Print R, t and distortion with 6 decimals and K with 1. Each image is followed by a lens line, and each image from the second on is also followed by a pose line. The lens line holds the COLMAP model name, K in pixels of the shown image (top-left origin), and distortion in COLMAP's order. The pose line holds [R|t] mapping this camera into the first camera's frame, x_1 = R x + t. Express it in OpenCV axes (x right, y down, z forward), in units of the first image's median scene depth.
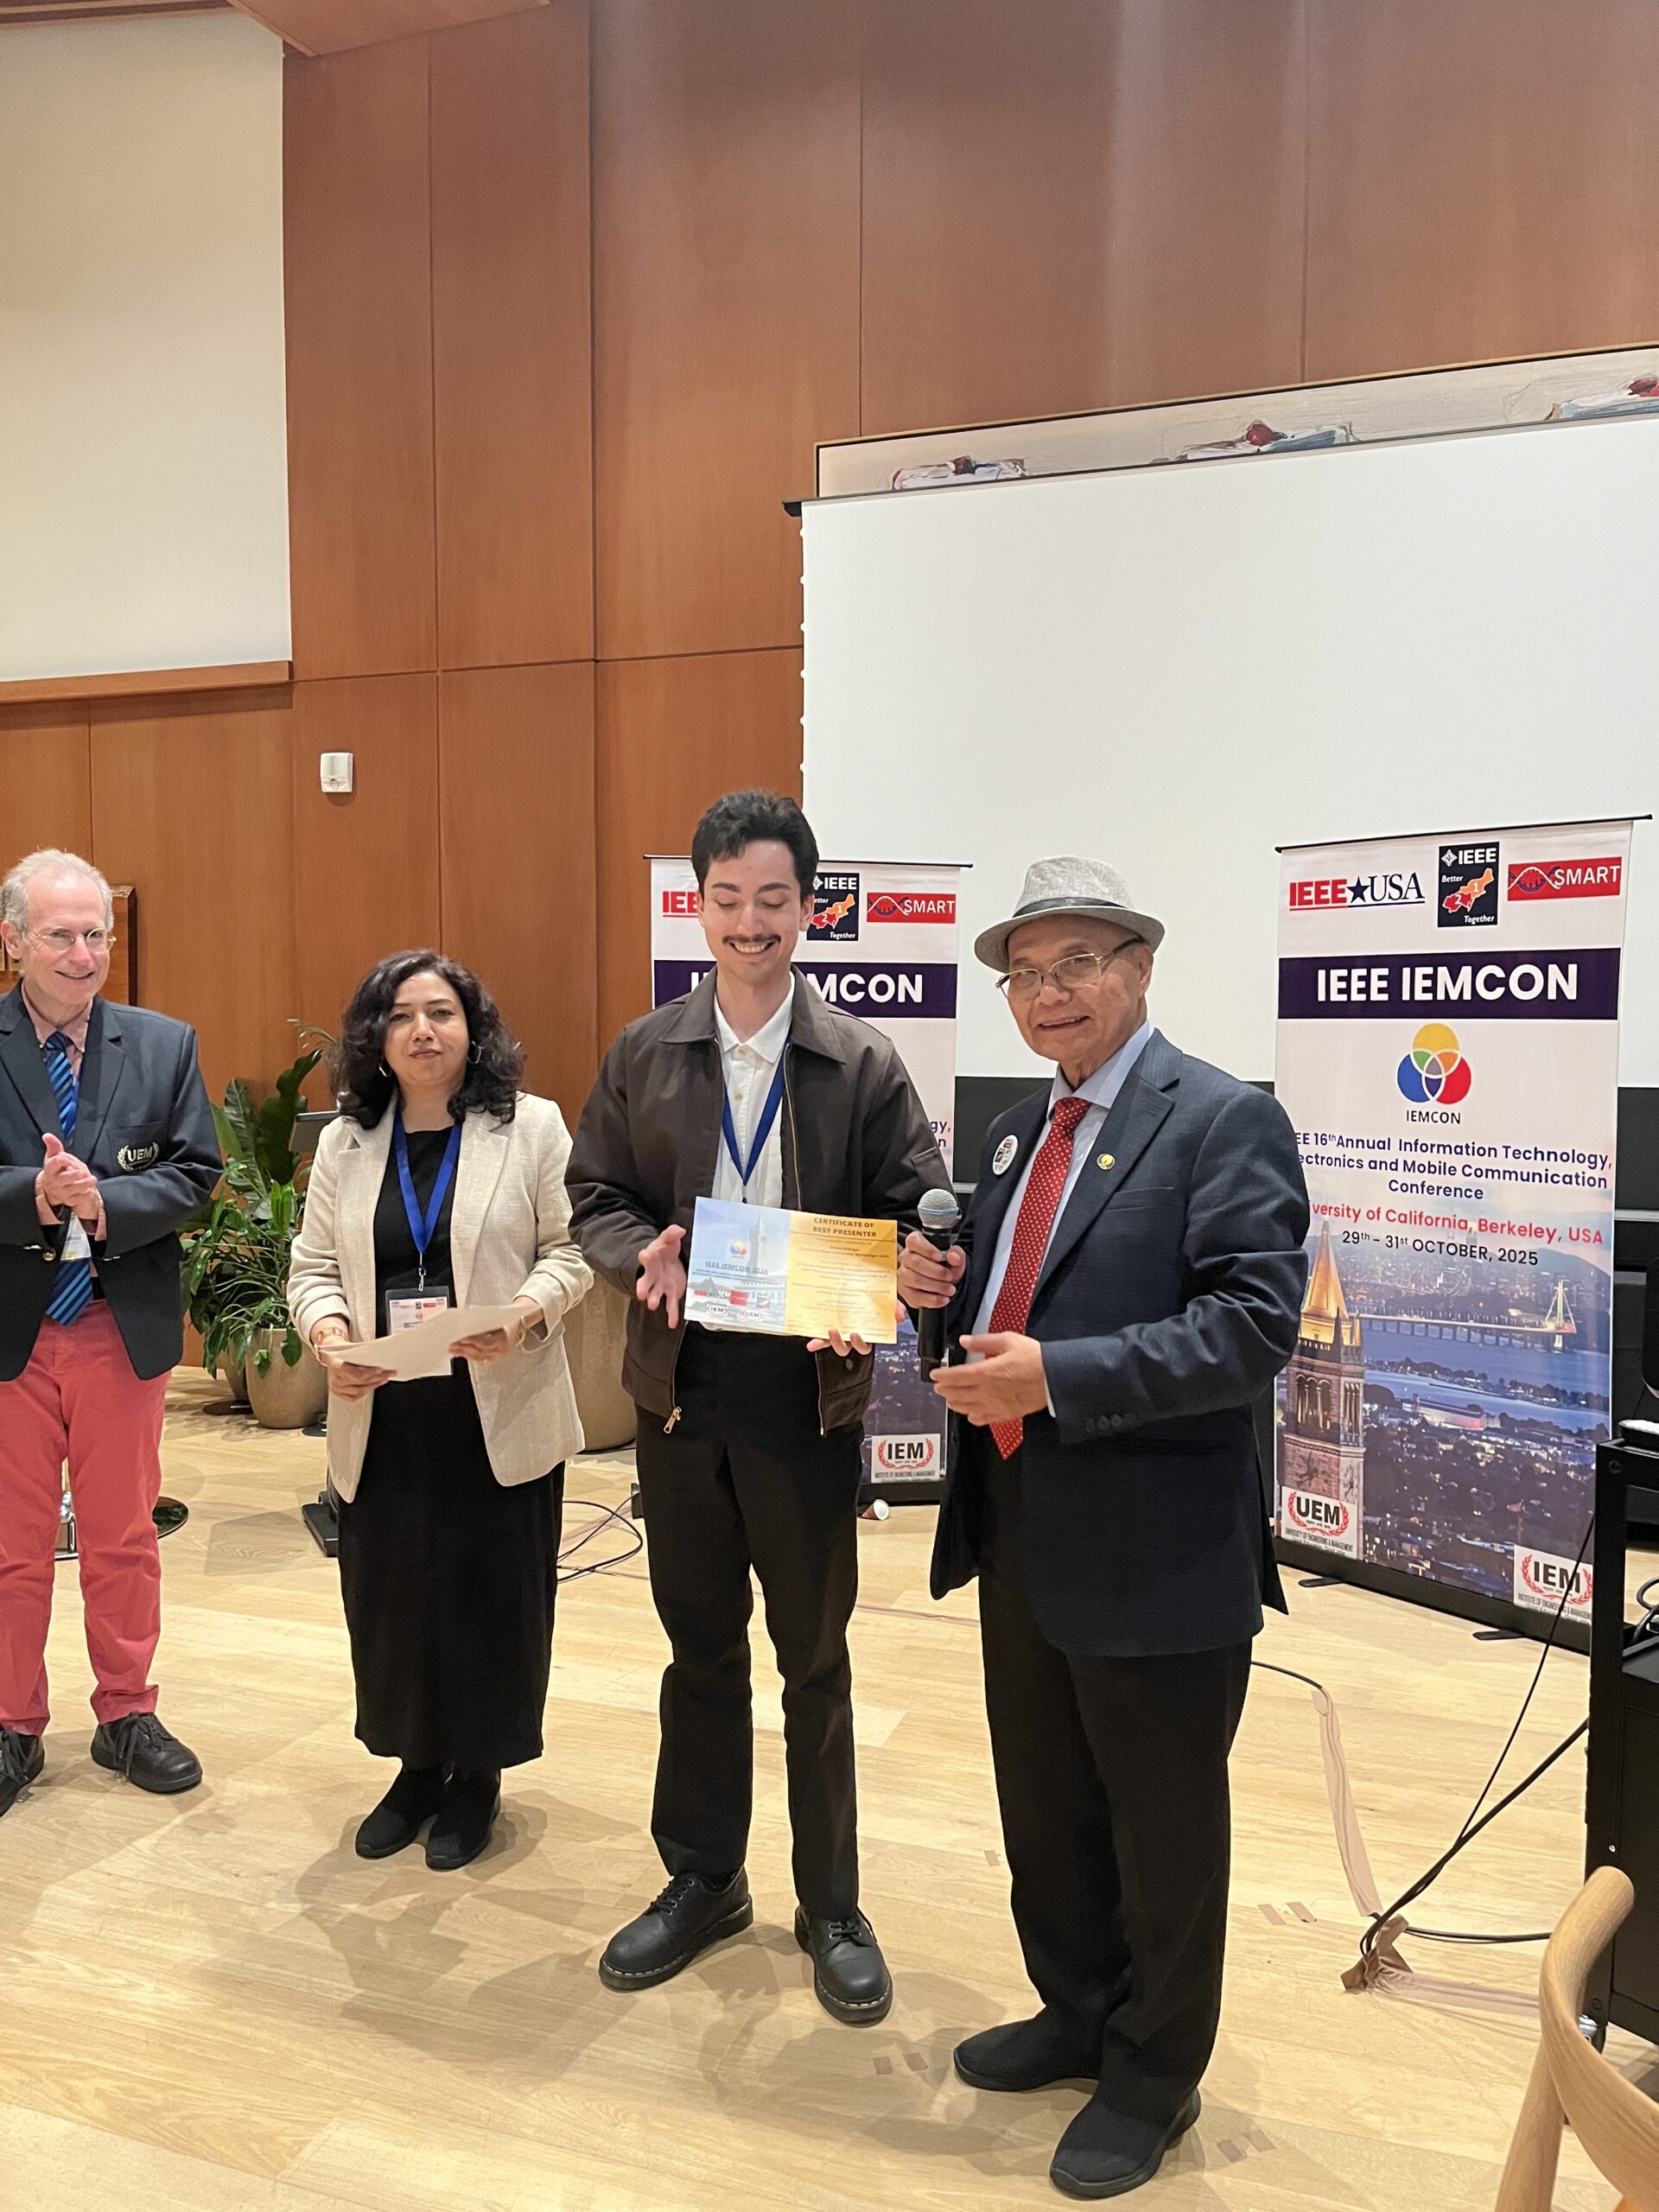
lens RADIAL K [[1687.7, 0, 818.3], [0, 1687.7, 1106.9], [0, 0, 1]] dist [0.063730, -0.087842]
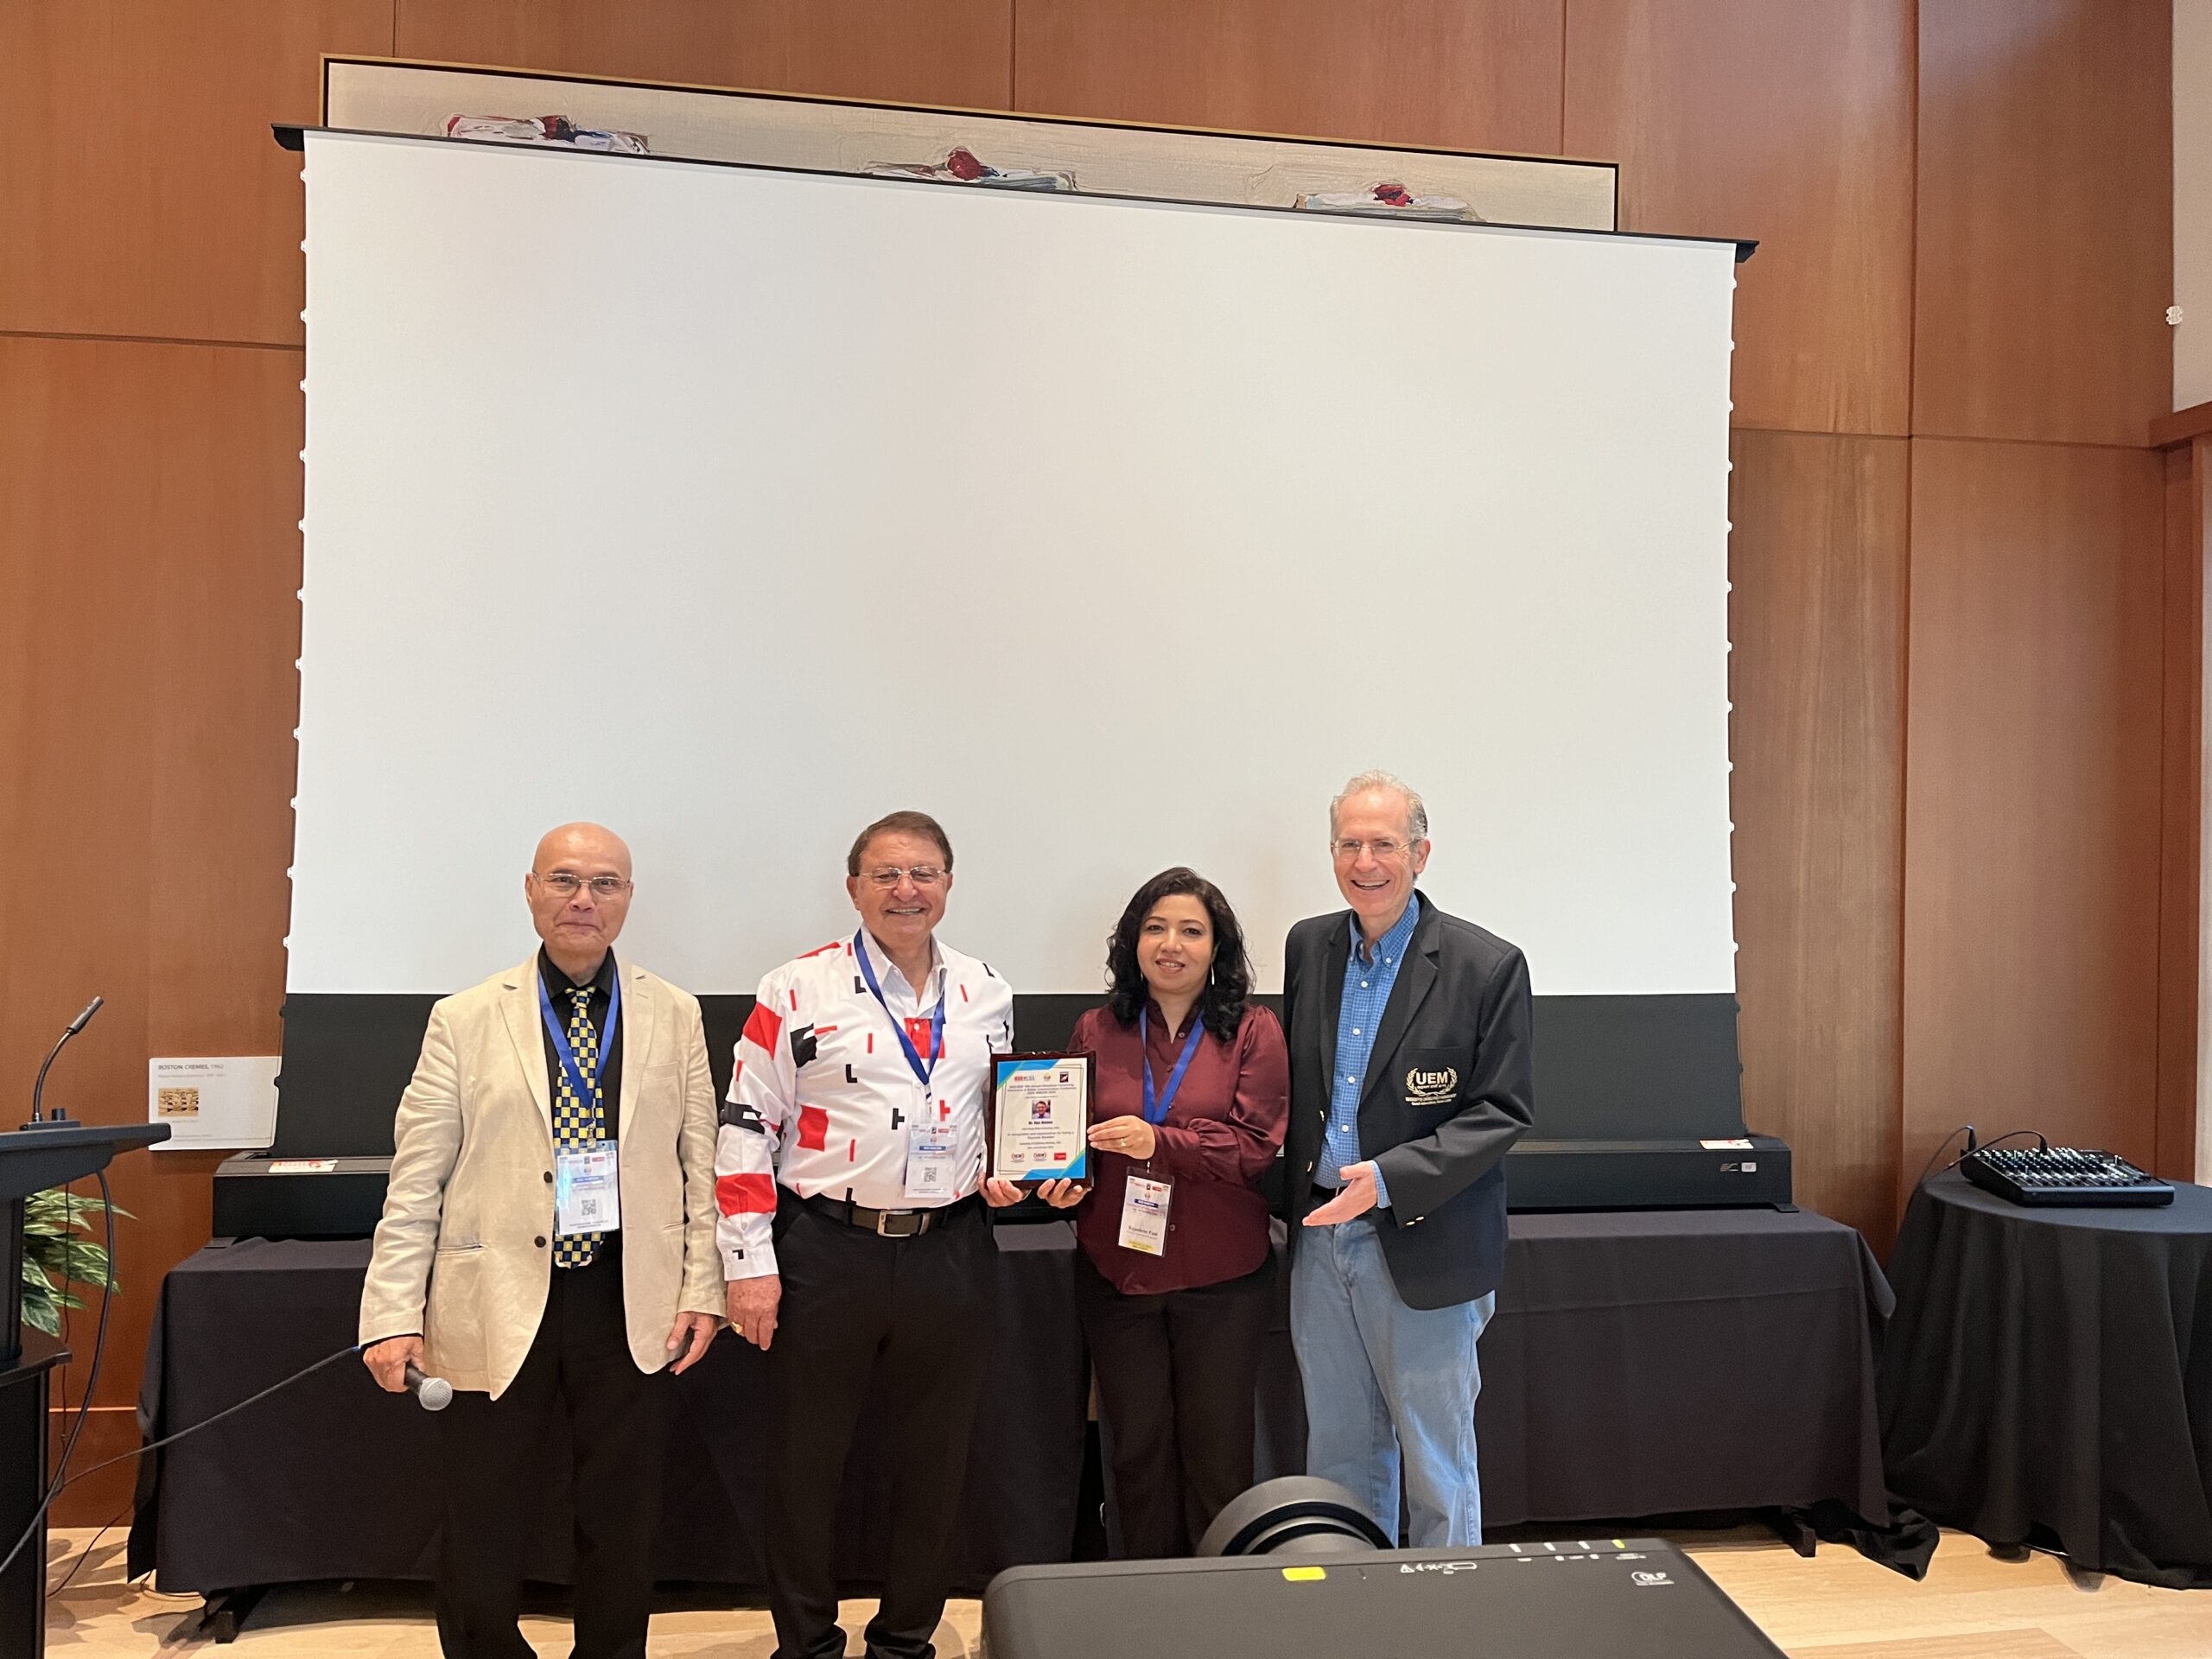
lens RADIAL K [[1687.7, 0, 1126.0], [0, 1687.7, 829.1], [0, 0, 1]] dist [0.063730, -0.087842]
pose [[0.875270, 0.010481, 0.483522, -0.063236], [0.013142, 0.998881, -0.045440, -0.066156], [-0.483457, 0.046126, 0.874152, 0.366875]]
